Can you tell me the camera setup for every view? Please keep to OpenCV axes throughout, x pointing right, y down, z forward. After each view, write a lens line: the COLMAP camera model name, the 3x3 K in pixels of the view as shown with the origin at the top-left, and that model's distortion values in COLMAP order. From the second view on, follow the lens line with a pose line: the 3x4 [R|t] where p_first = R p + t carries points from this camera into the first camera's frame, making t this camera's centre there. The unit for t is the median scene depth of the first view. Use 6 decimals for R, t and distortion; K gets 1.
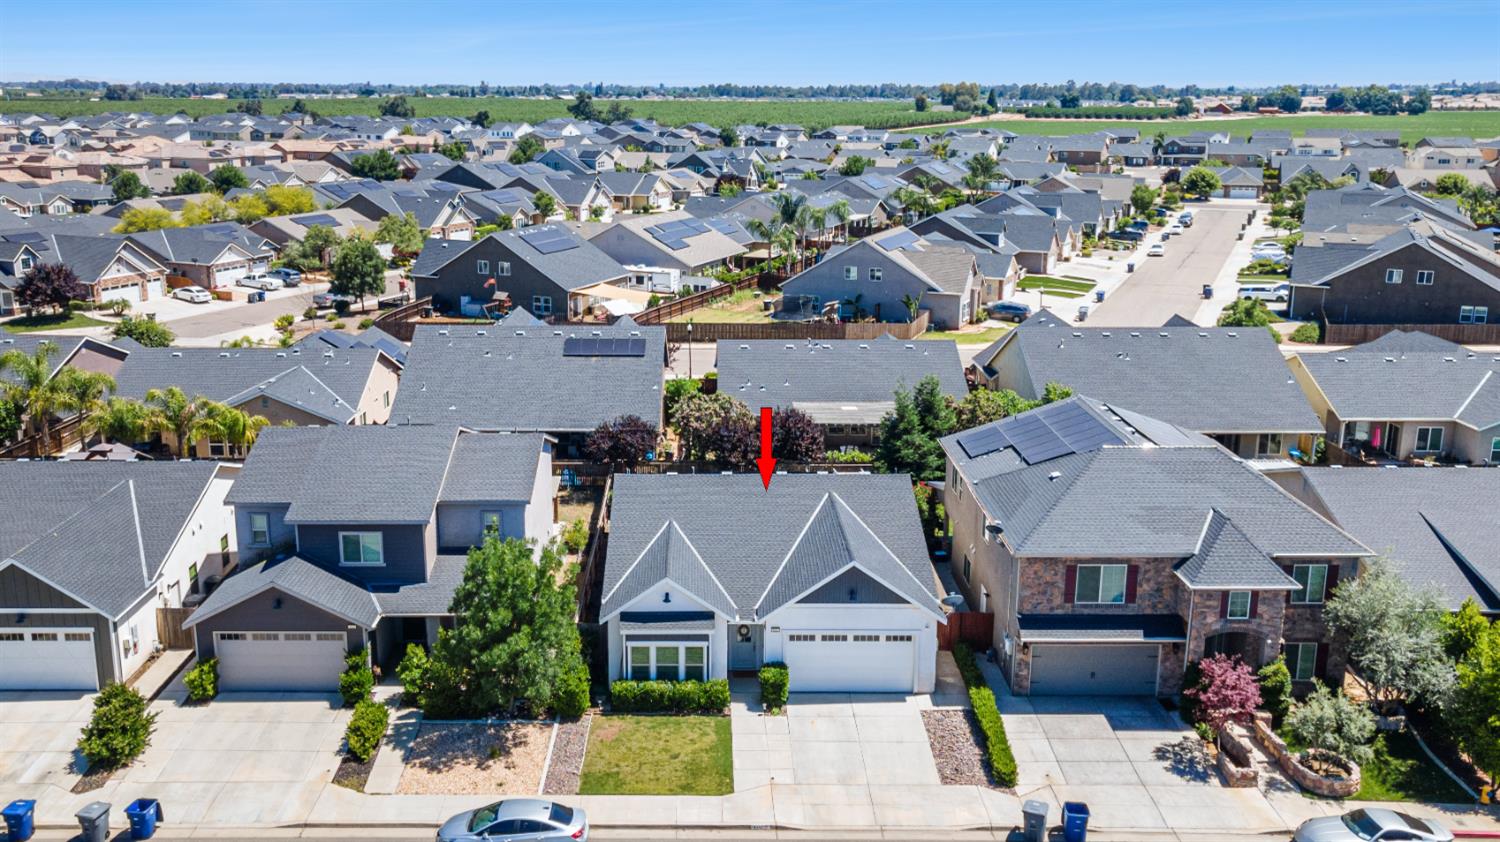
lens RADIAL K [[1306.2, 0, 707.7], [0, 1306.2, 381.4], [0, 0, 1]] dist [0.005792, 0.002658]
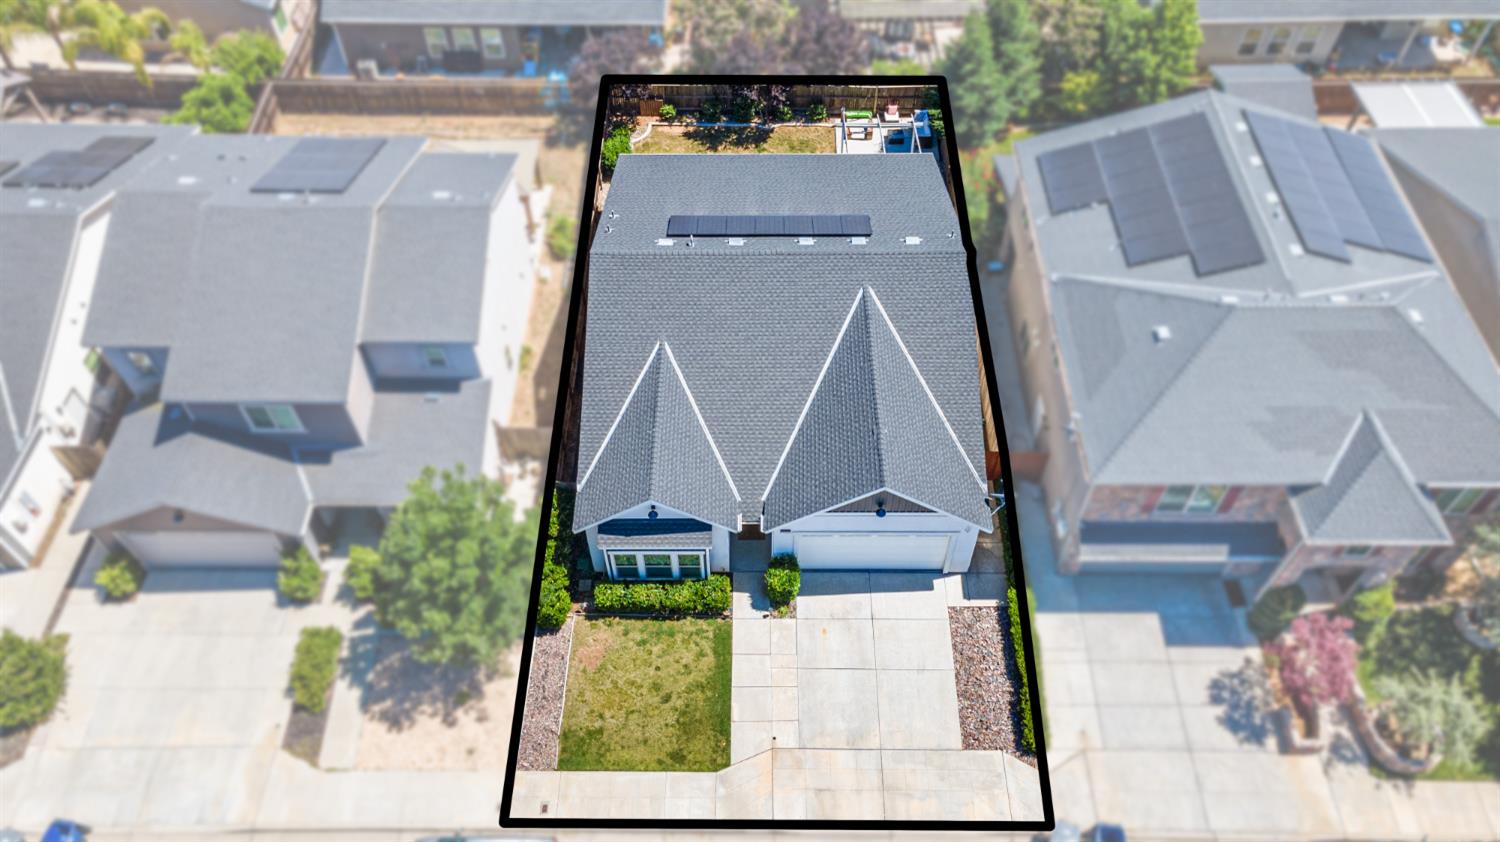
lens RADIAL K [[1106.0, 0, 750.0], [0, 1106.0, 421.0], [0, 0, 1]] dist [0.003507, 0.056284]
pose [[0.999941, 0.004041, -0.010042, 0.036778], [0.003154, 0.778707, 0.627379, -0.316055], [0.010355, -0.627374, 0.778649, 0.505244]]
